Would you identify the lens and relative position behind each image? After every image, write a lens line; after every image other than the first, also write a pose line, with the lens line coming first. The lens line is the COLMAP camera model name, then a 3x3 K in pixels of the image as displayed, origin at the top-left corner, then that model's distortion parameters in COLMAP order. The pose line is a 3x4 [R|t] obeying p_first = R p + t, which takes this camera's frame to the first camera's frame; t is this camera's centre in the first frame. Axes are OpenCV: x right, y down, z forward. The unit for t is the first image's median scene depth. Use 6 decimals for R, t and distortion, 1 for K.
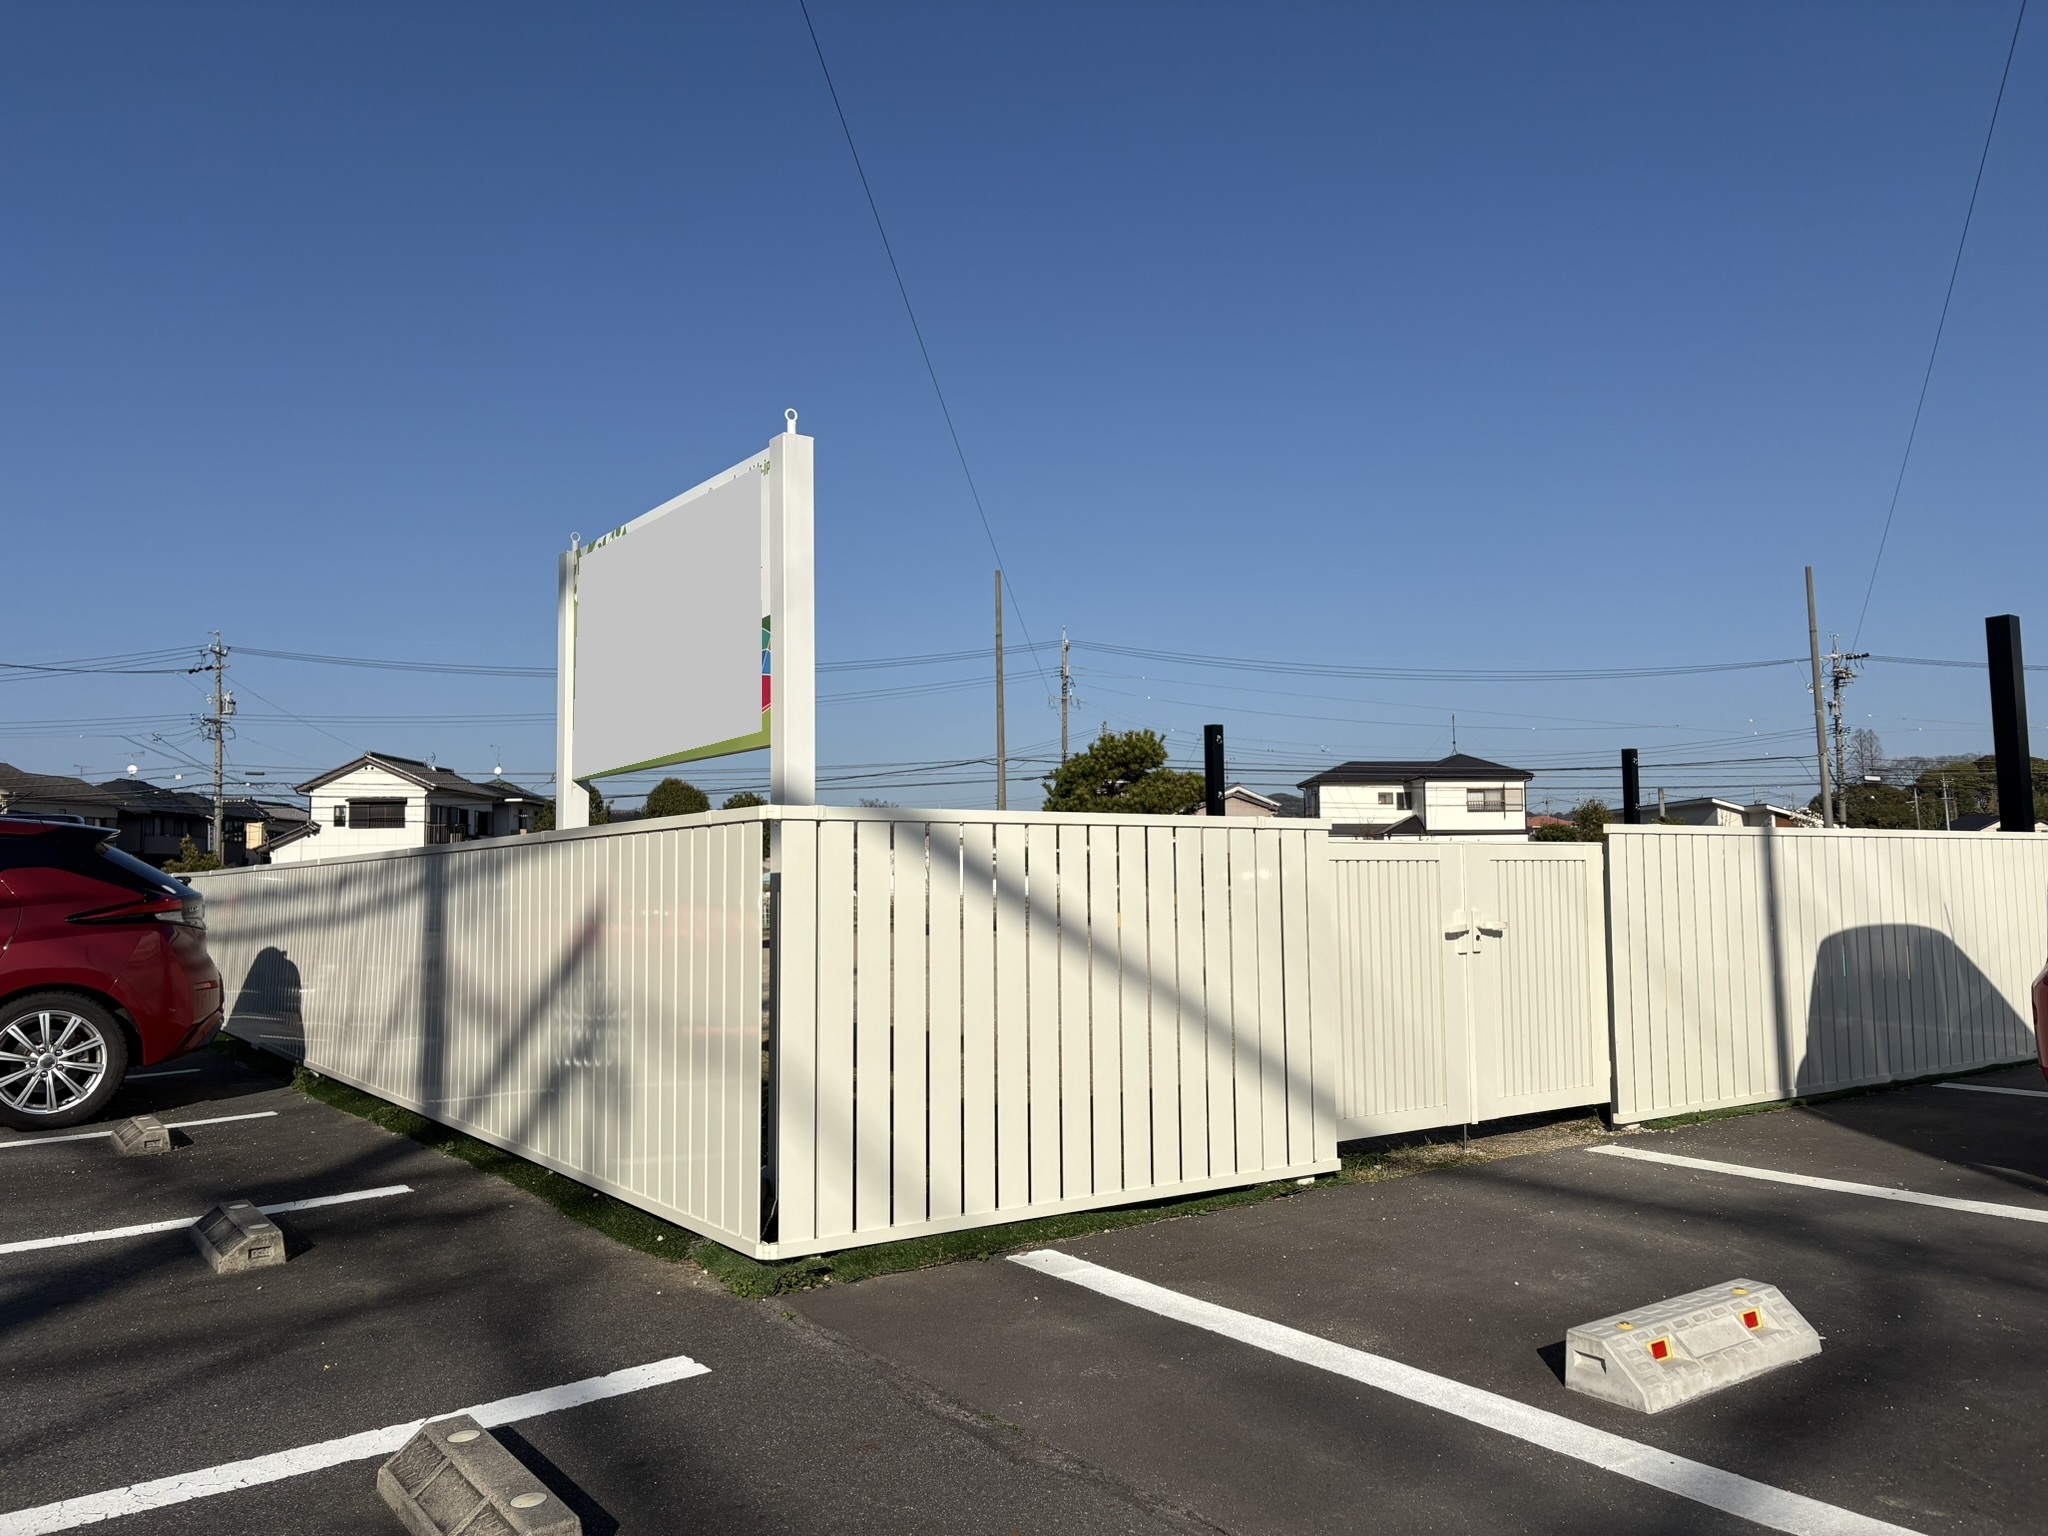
lens RADIAL K [[1542.5, 0, 1024.0], [0, 1542.5, 768.0], [0, 0, 1]] dist [0.003814, -0.000022]
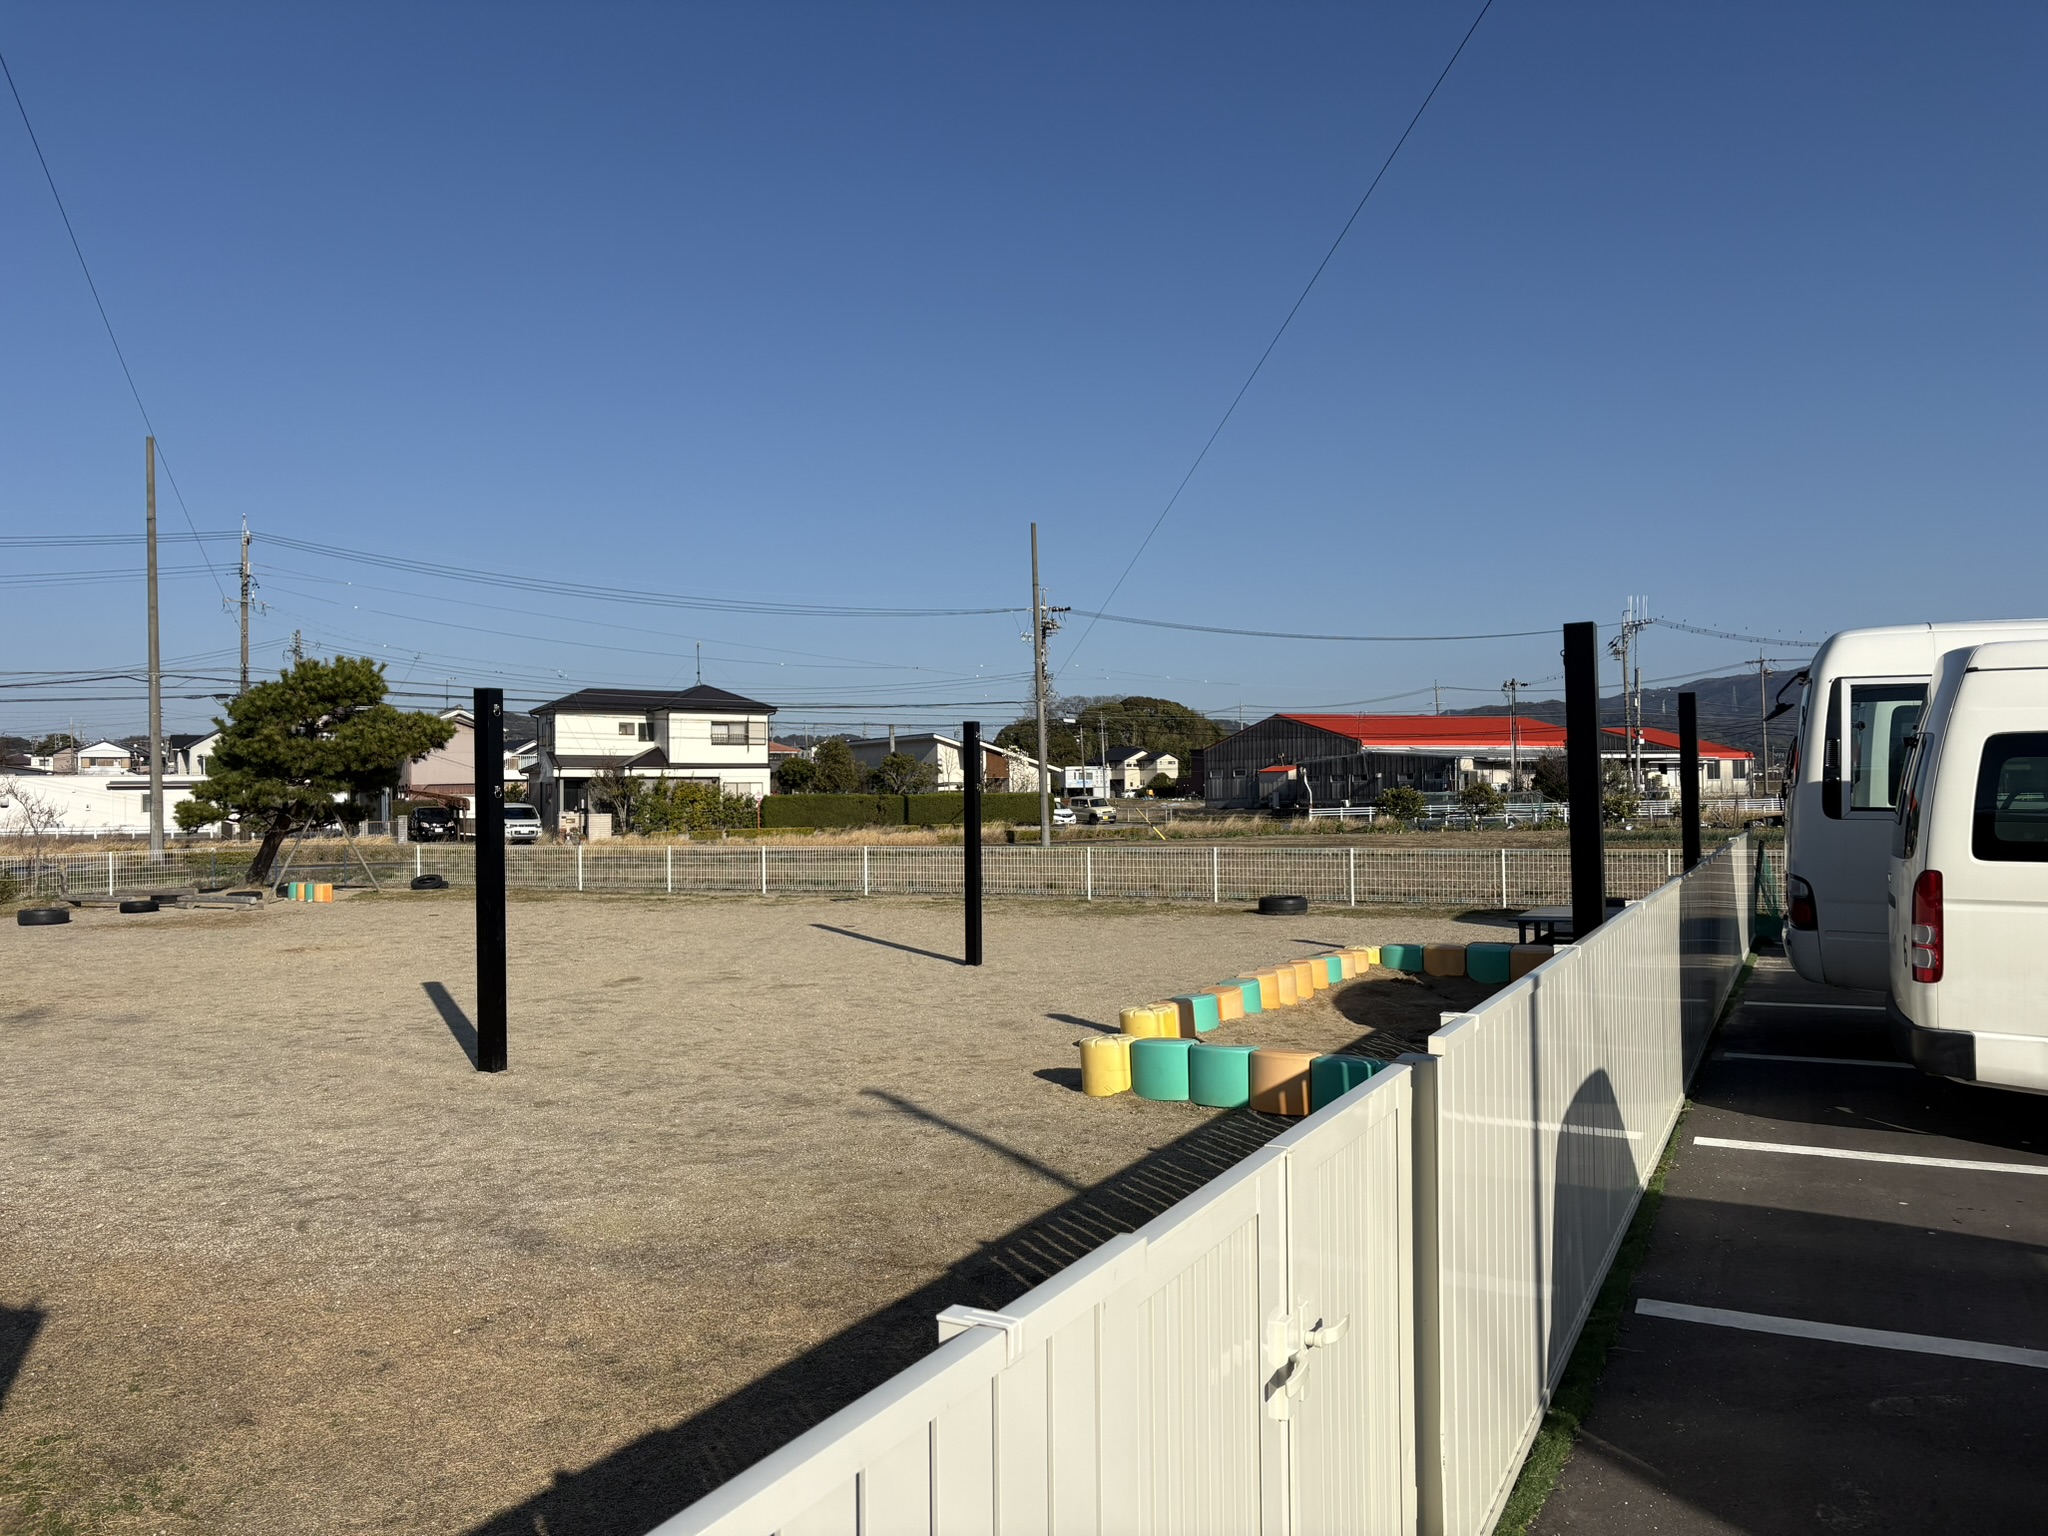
lens RADIAL K [[1517.3, 0, 1024.0], [0, 1517.3, 768.0], [0, 0, 1]] dist [0.025933, -0.000186]
pose [[0.877678, 0.009288, 0.479160, 0.001816], [-0.035235, 0.998357, 0.045188, -0.015138], [-0.477953, -0.056544, 0.876563, 0.130604]]
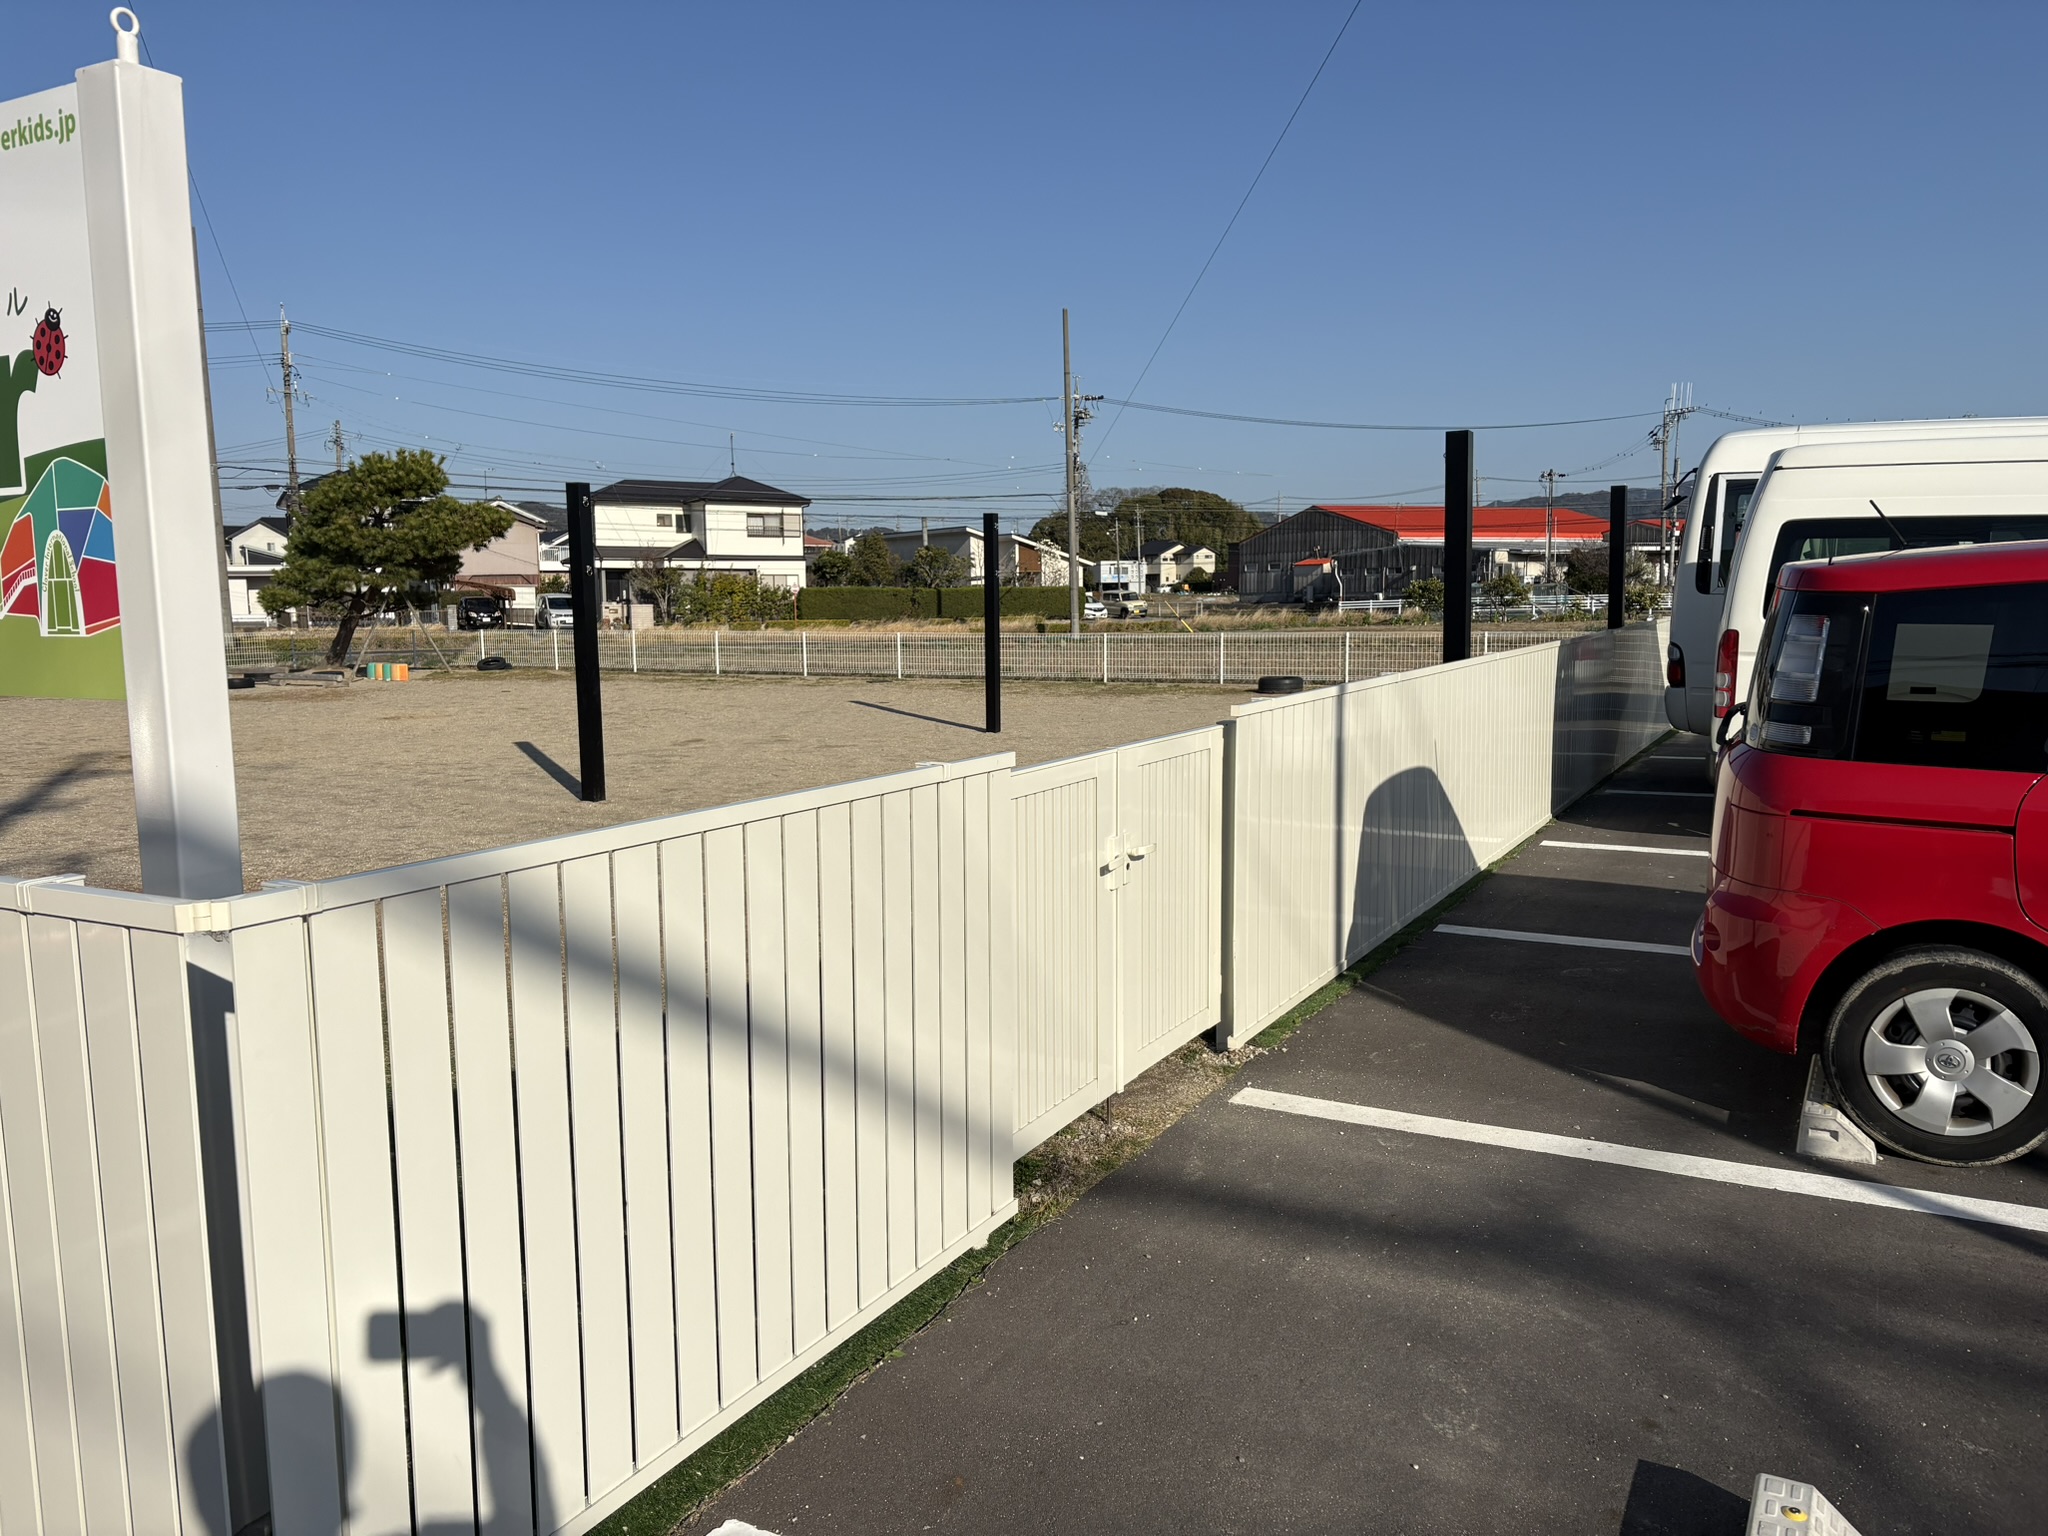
lens RADIAL K [[1526.9, 0, 1015.3], [0, 1526.9, 789.0], [0, 0, 1]] dist [0.057400, -0.088031]
pose [[0.891470, -0.055986, 0.449607, -0.022234], [-0.035207, 0.980776, 0.191936, -0.015870], [-0.451709, -0.186934, 0.872362, 0.069357]]
